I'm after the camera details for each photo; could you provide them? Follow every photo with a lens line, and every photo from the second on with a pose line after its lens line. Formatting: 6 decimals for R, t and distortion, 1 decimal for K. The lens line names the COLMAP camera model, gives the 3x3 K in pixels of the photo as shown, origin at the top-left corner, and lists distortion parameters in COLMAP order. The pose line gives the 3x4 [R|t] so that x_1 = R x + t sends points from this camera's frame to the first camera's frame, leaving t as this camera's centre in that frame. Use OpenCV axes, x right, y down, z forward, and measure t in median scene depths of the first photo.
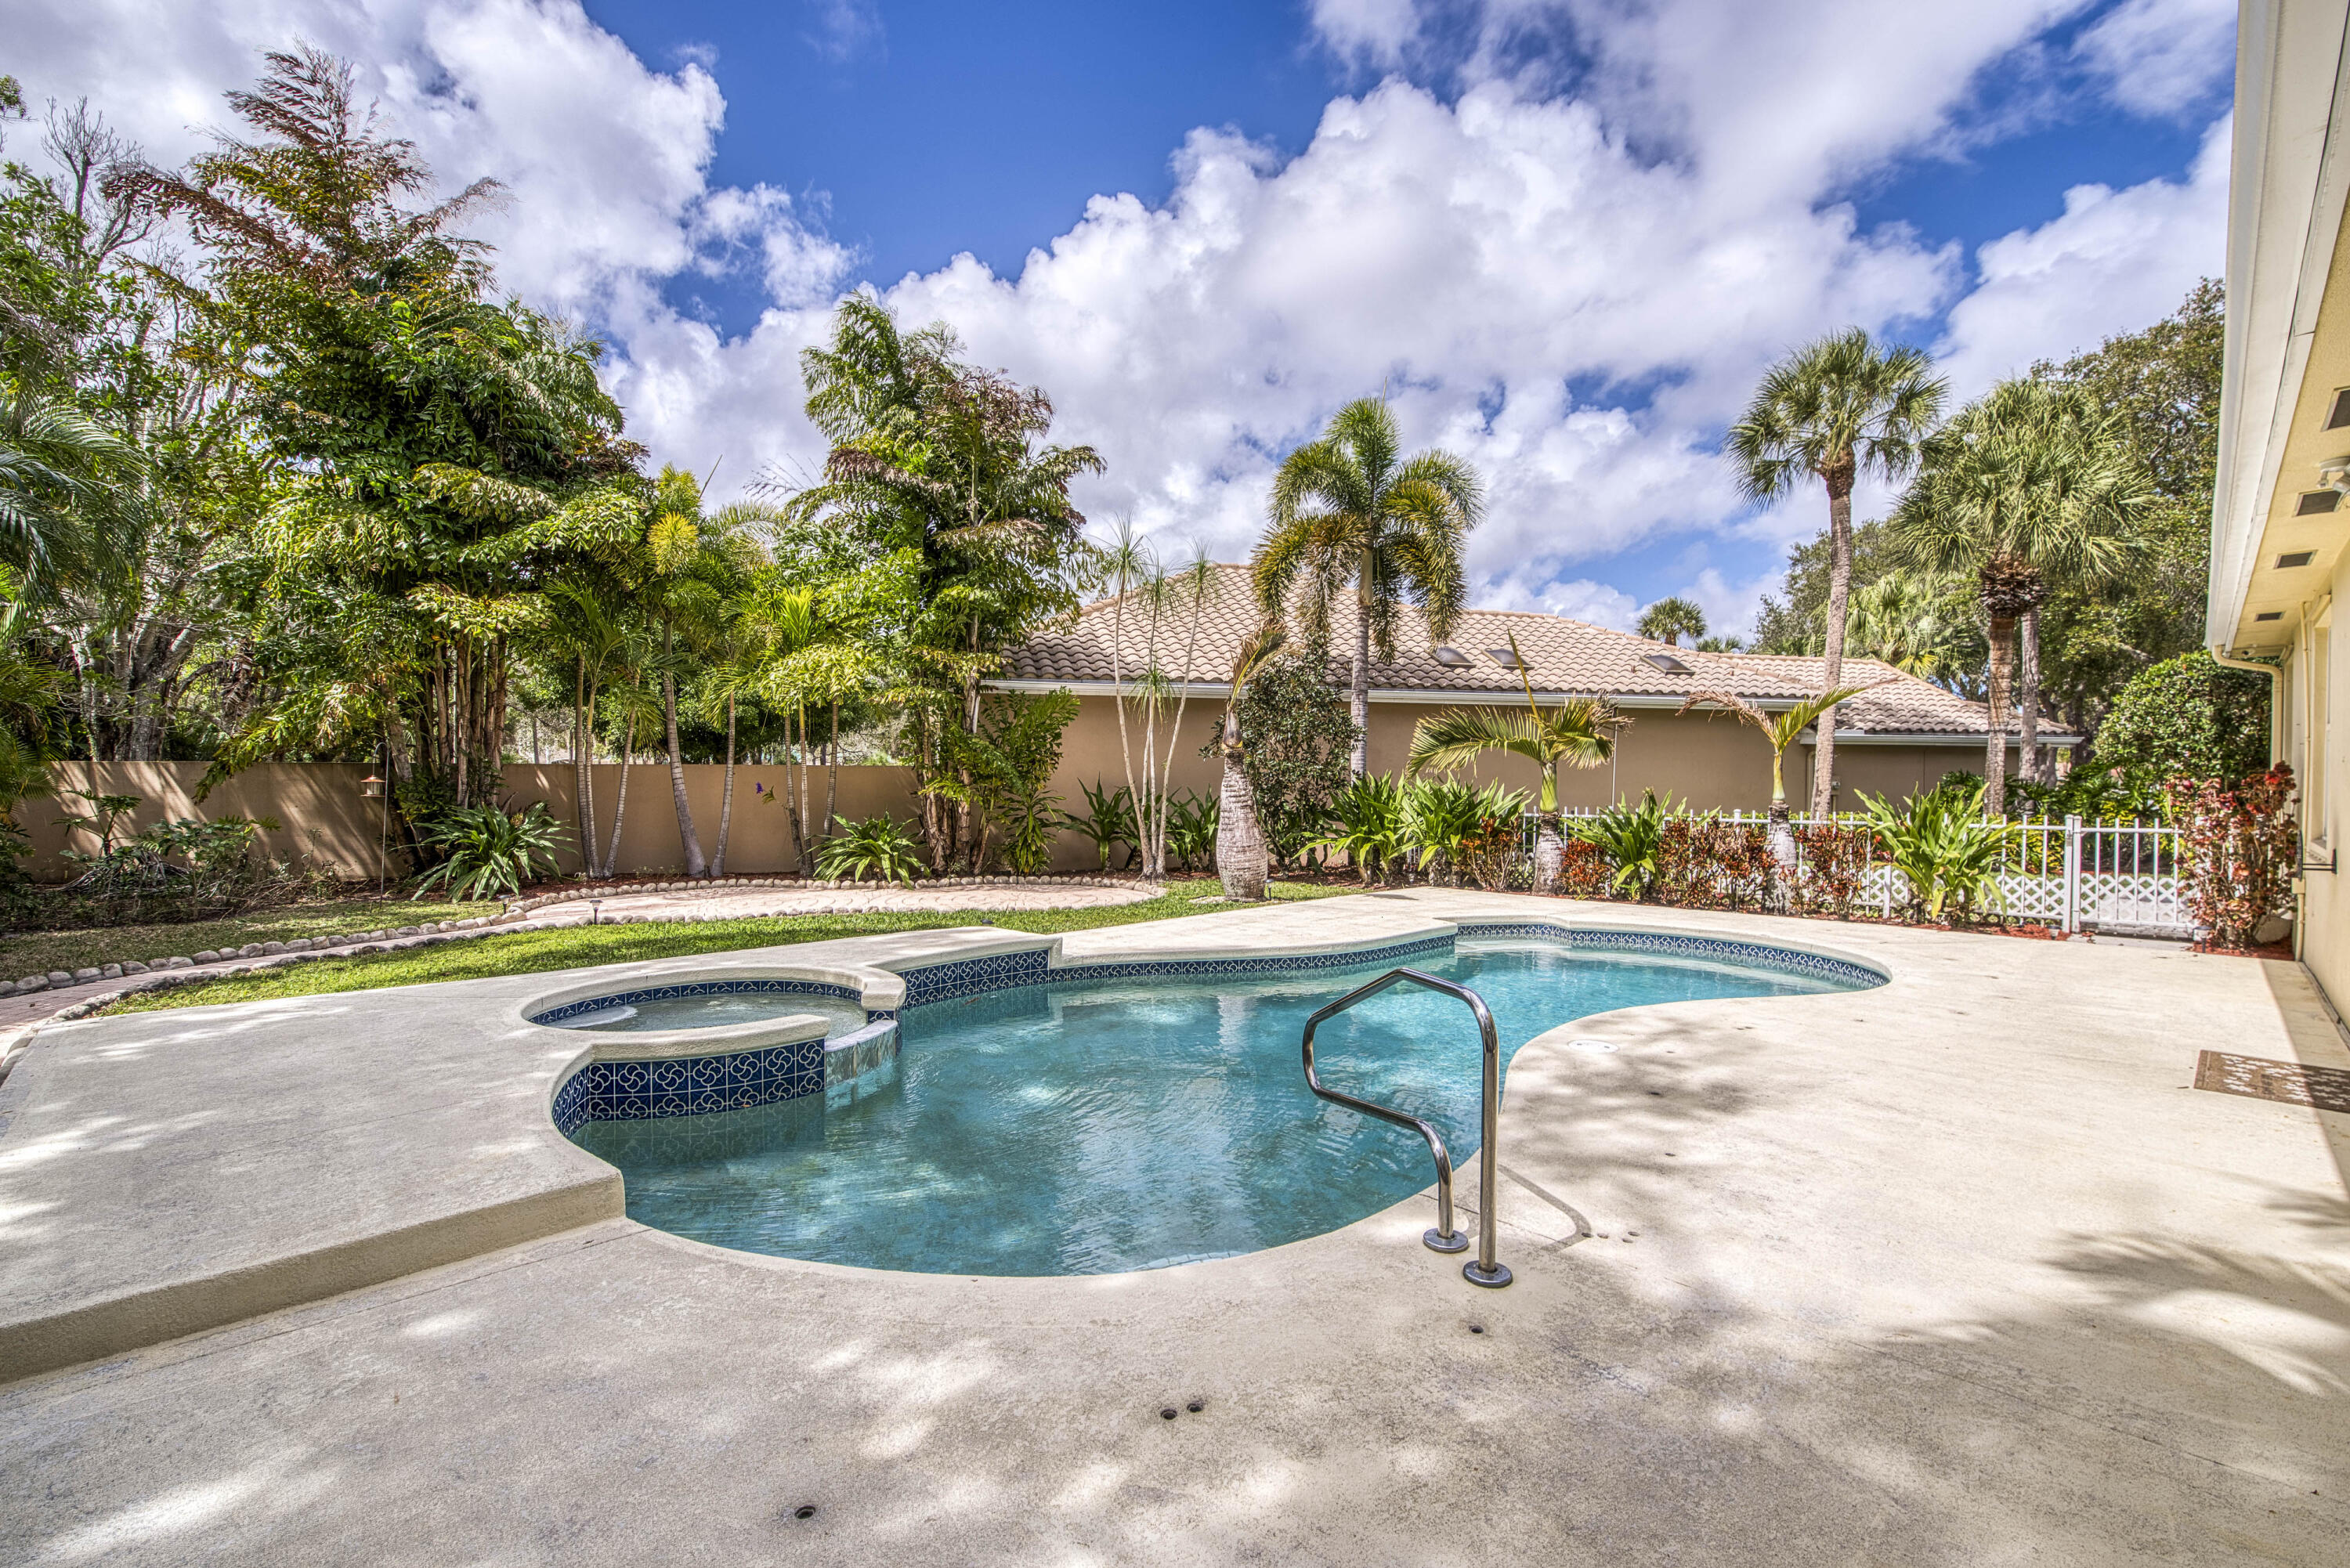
lens RADIAL K [[1017.3, 0, 1204.6], [0, 1017.3, 805.2], [0, 0, 1]] dist [-0.008369, -0.007465]
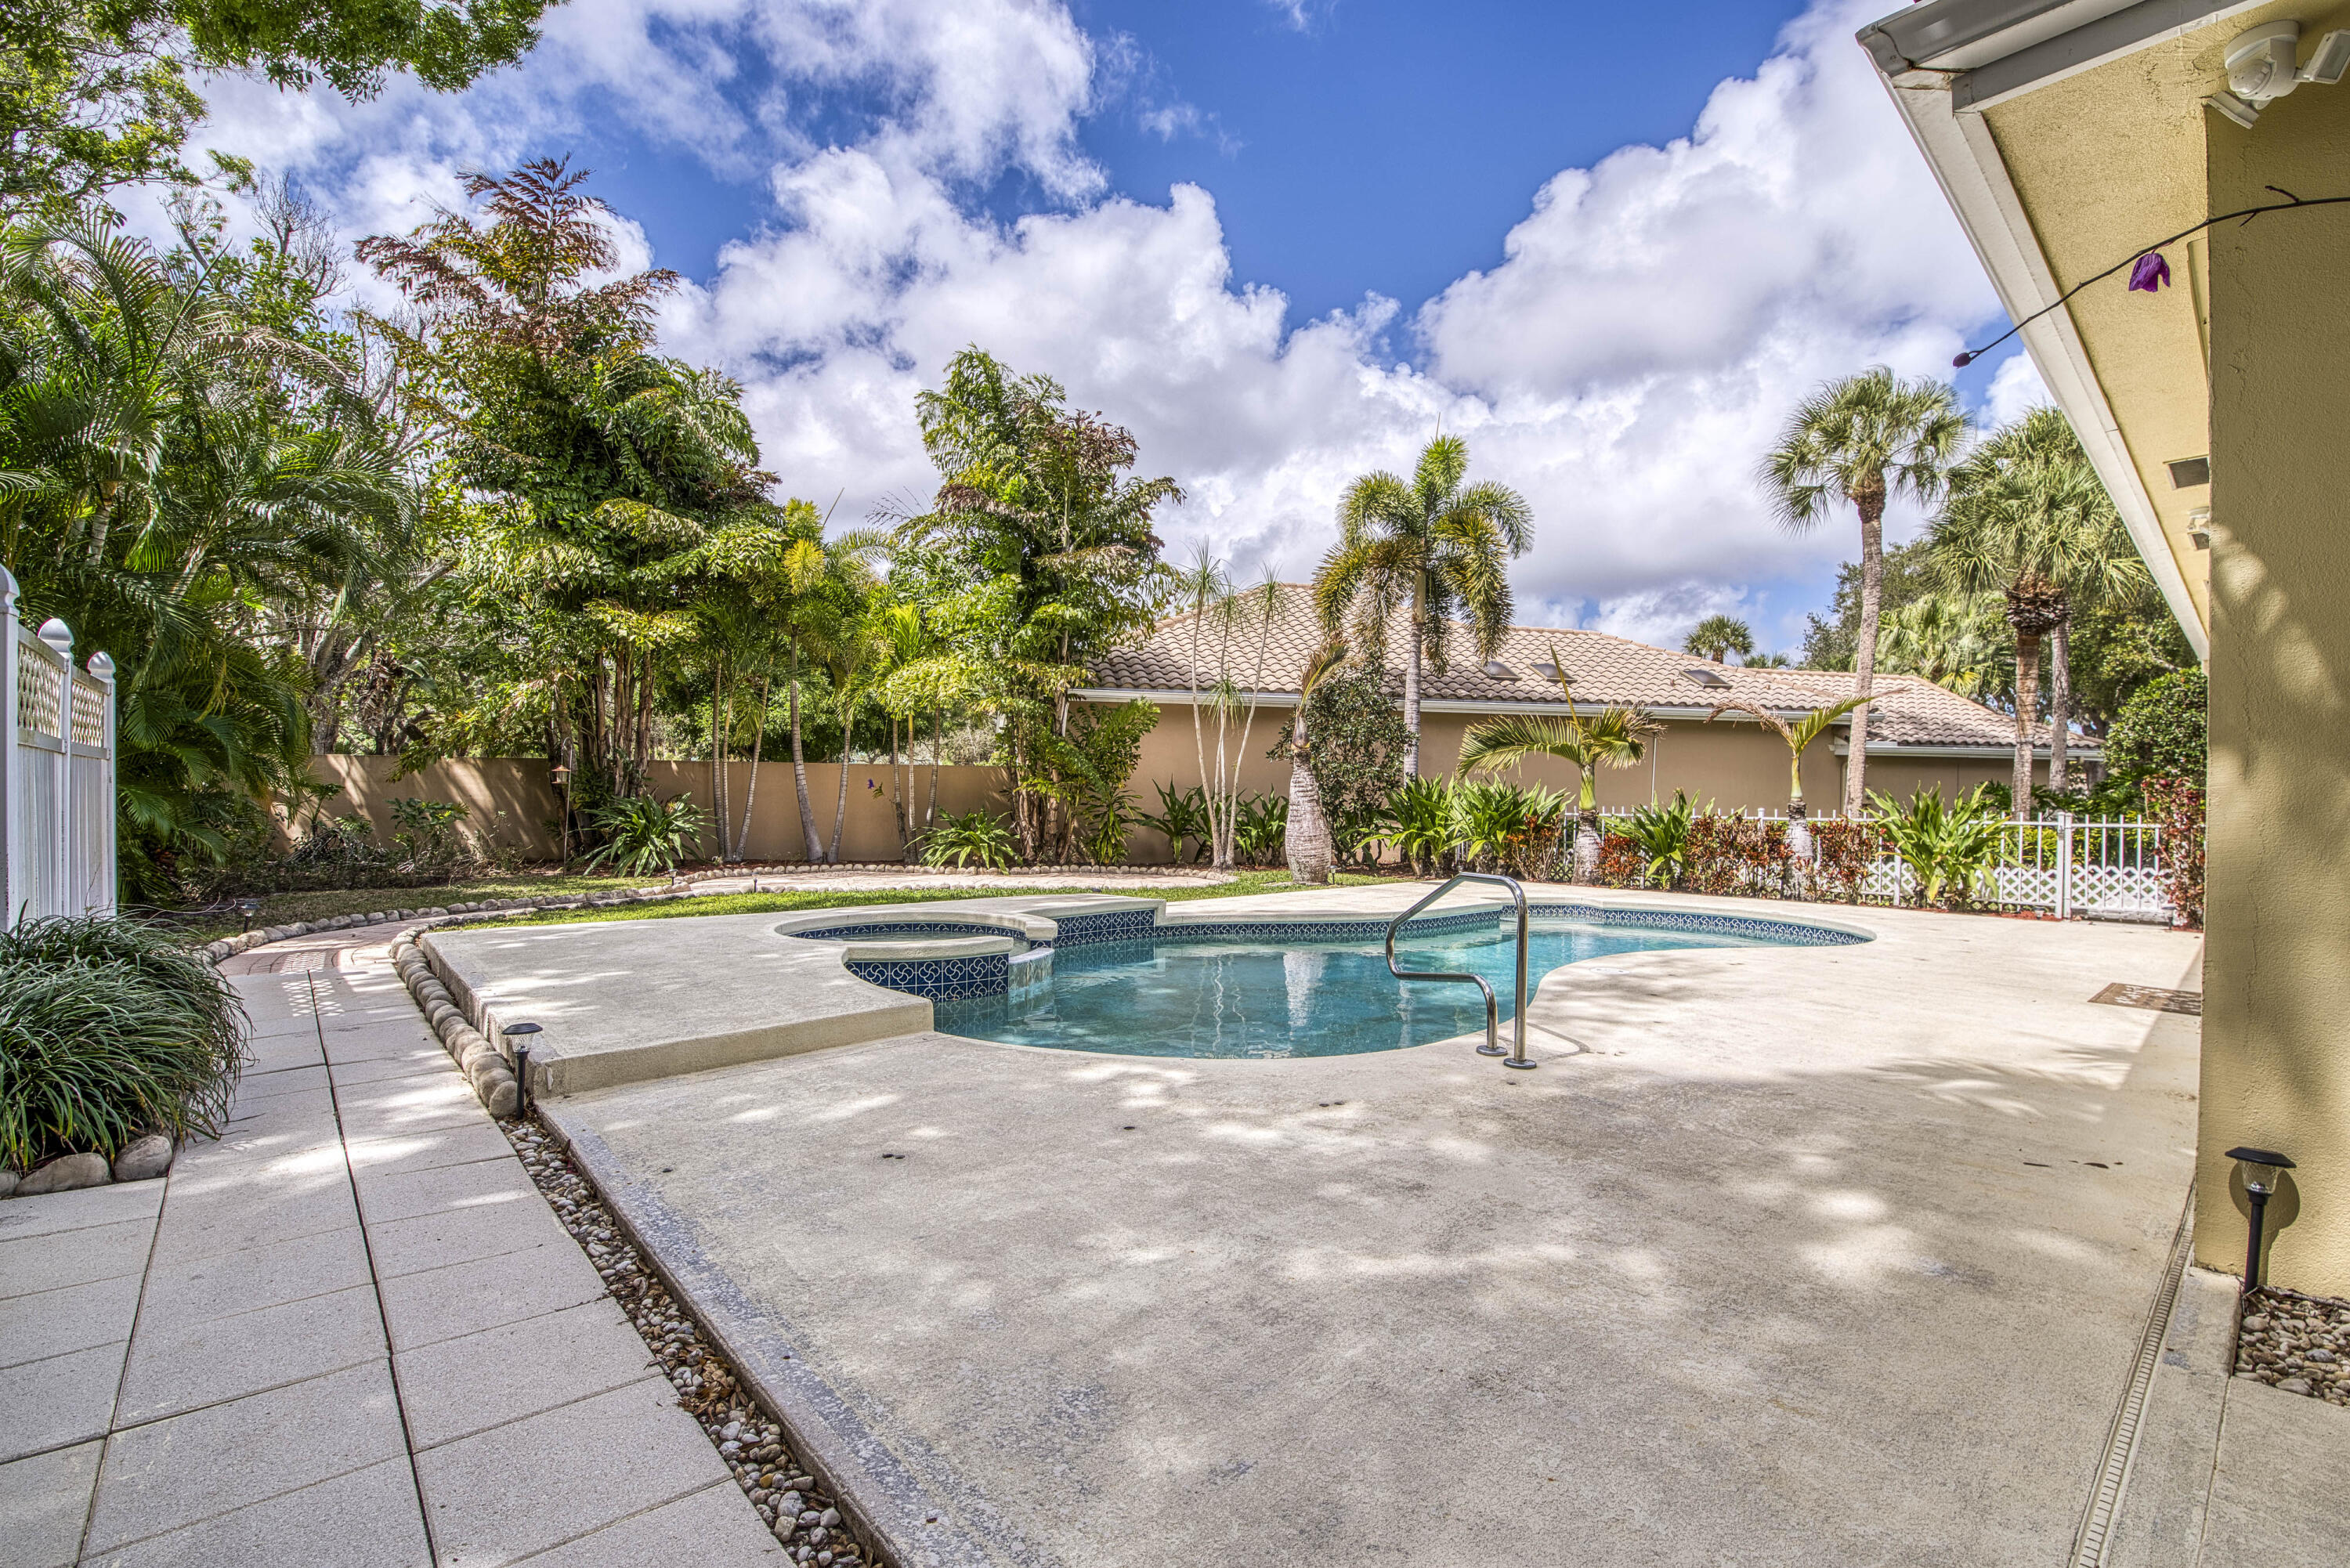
lens RADIAL K [[1017.3, 0, 1204.6], [0, 1017.3, 805.2], [0, 0, 1]] dist [-0.008369, -0.007465]
pose [[0.999036, 0.009623, -0.042821, -0.025118], [-0.010286, 0.999830, -0.015298, 0.020608], [0.042667, 0.015723, 0.998966, -0.105117]]
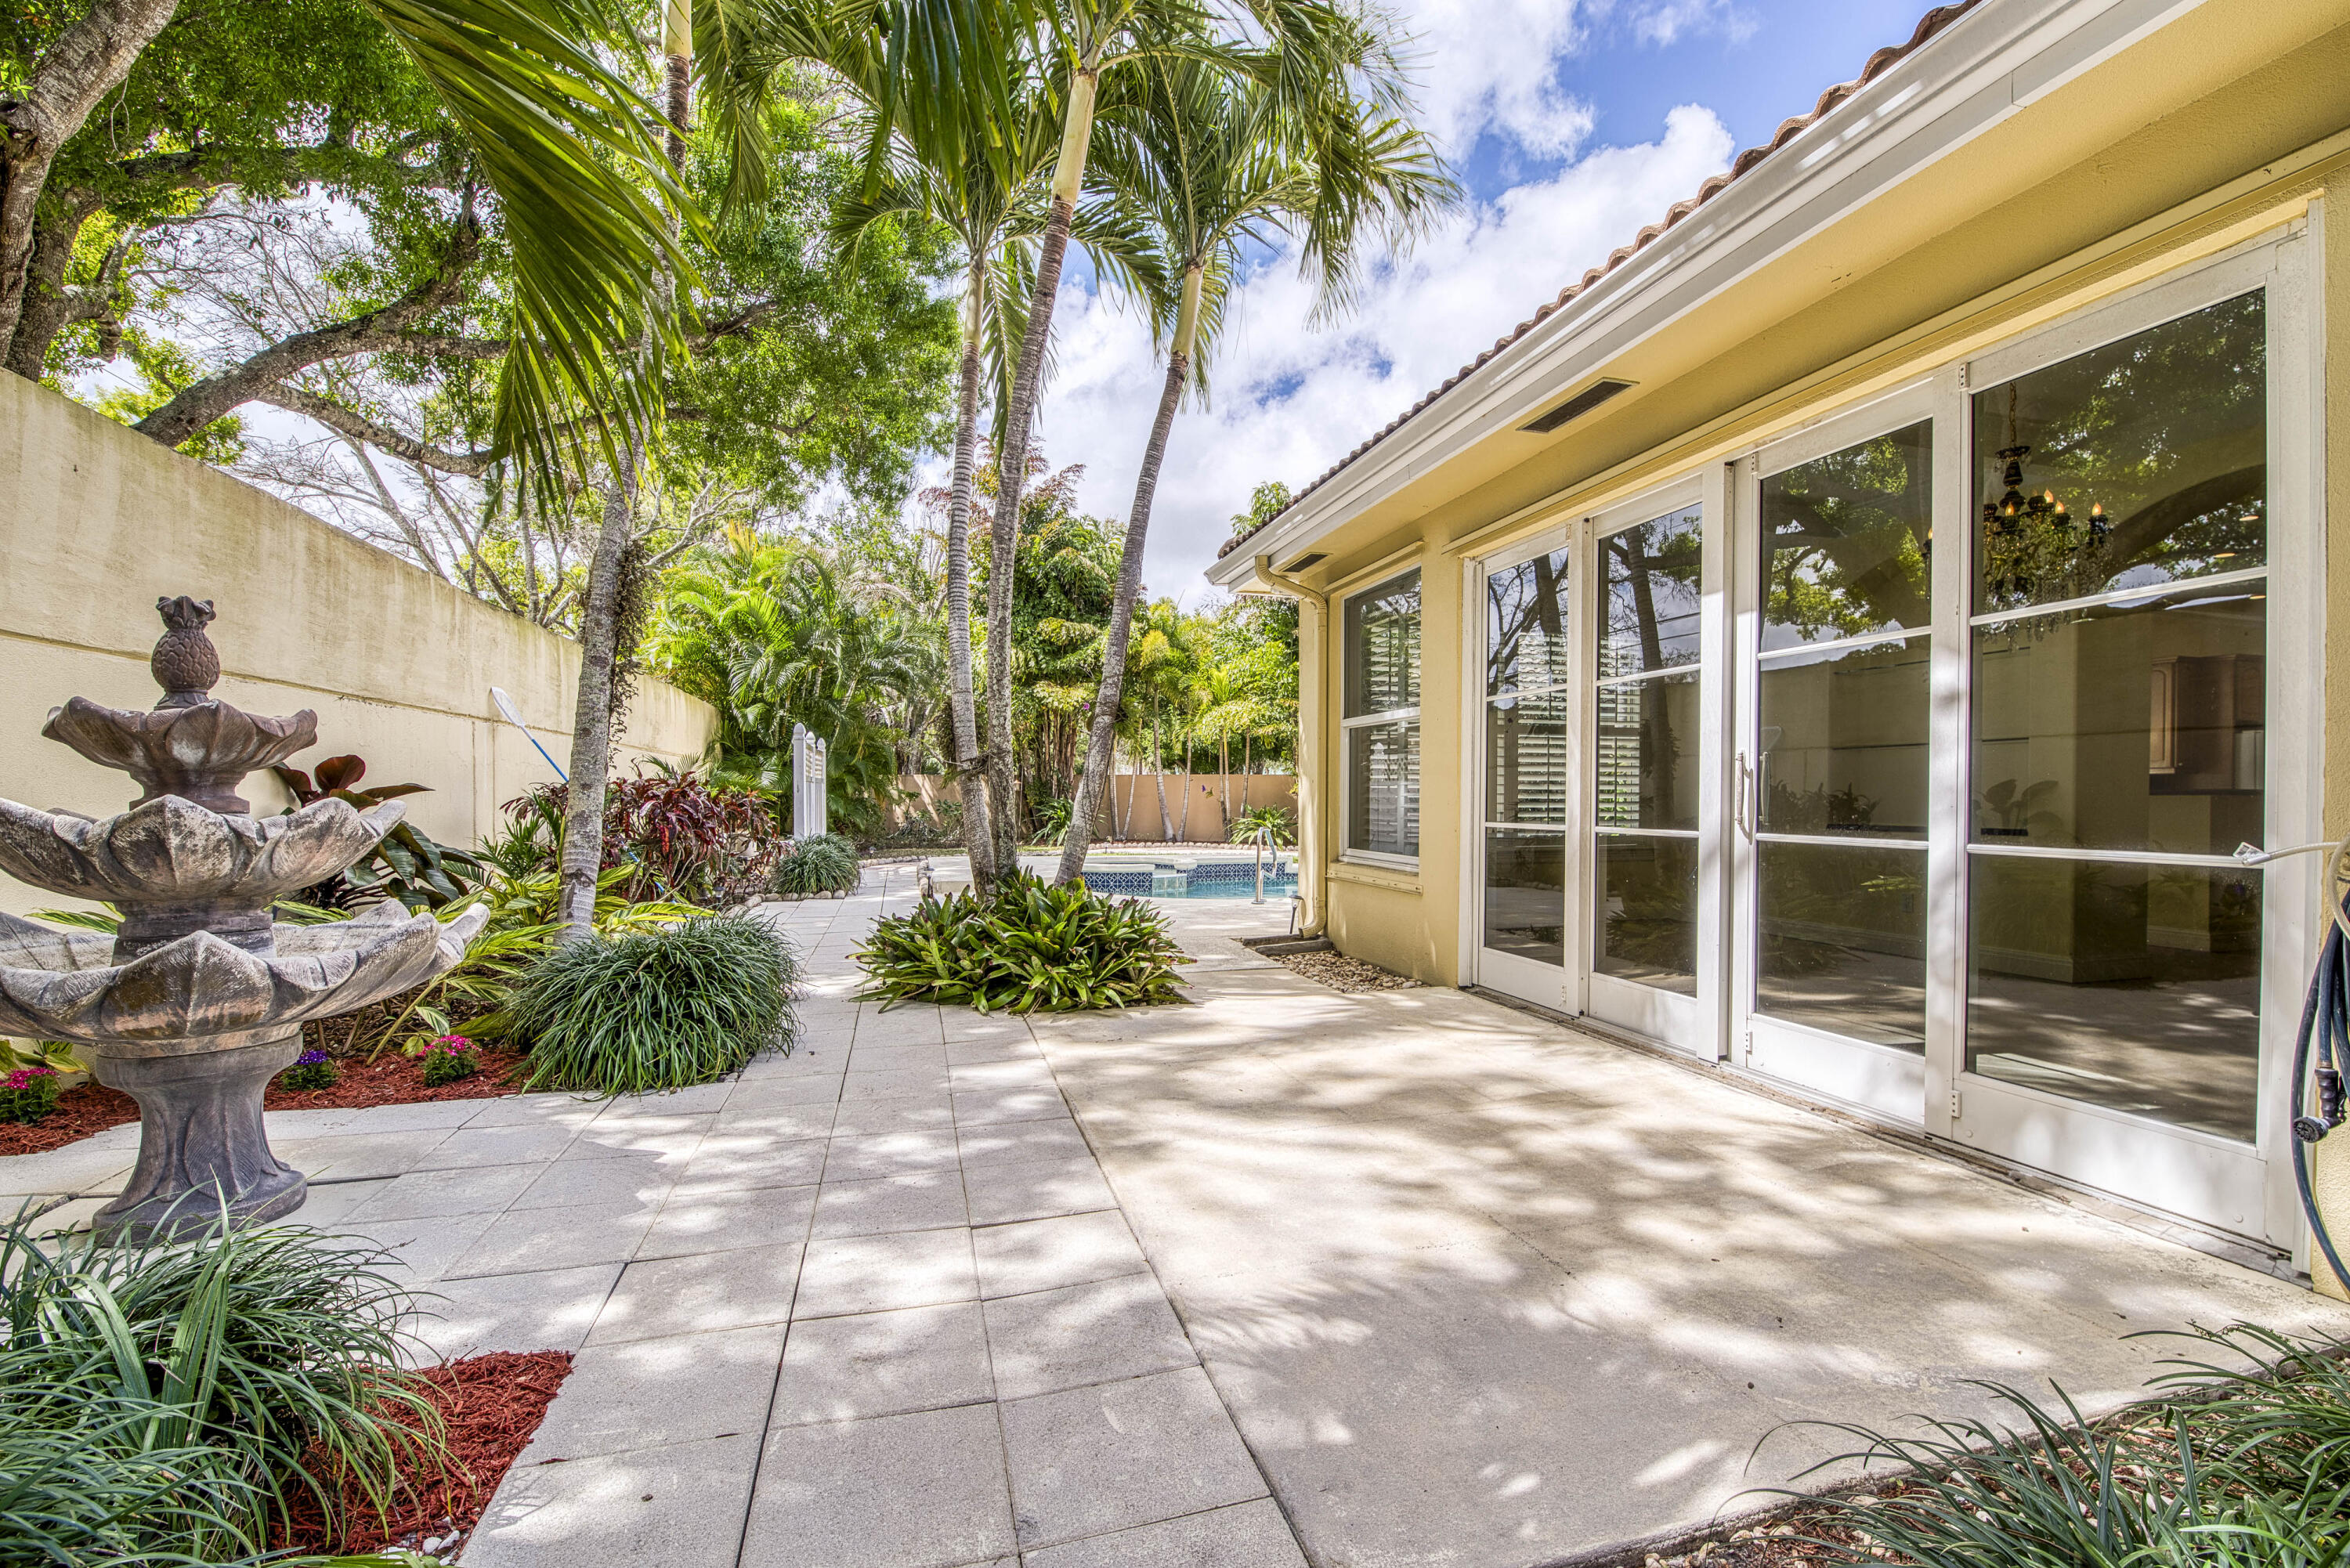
lens RADIAL K [[1001.1, 0, 1179.7], [0, 1001.1, 794.3], [0, 0, 1]] dist [0.109032, -0.000033]
pose [[0.867360, 0.002328, -0.497675, 0.352230], [-0.016773, 0.999558, -0.024558, 0.034578], [0.497398, 0.029649, 0.867016, -0.446414]]
